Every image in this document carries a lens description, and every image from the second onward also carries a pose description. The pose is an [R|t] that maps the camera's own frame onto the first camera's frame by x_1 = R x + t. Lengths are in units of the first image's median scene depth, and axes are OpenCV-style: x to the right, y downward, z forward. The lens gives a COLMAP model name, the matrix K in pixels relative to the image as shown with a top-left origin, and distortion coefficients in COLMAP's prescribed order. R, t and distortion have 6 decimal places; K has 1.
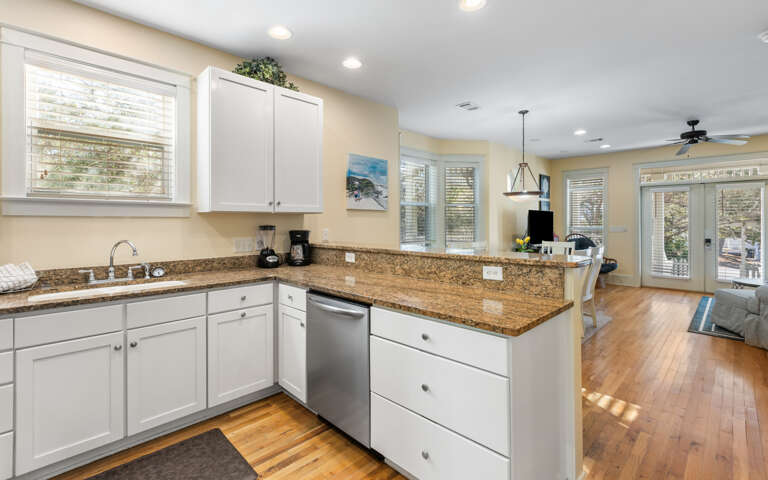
lens RADIAL K [[348.5, 0, 389.5], [0, 348.5, 223.4], [0, 0, 1]] dist [0.001719, -0.002129]
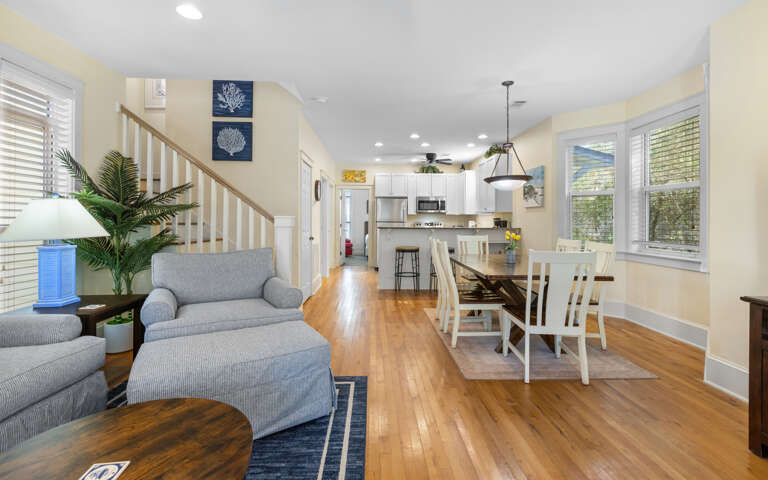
lens RADIAL K [[348.5, 0, 384.6], [0, 348.5, 218.7], [0, 0, 1]] dist [0.001719, -0.002129]
pose [[-0.684076, -0.006288, -0.729383, 1.382402], [-0.006258, 0.999977, -0.002752, 0.016004], [0.729384, 0.002681, -0.684100, 1.559310]]
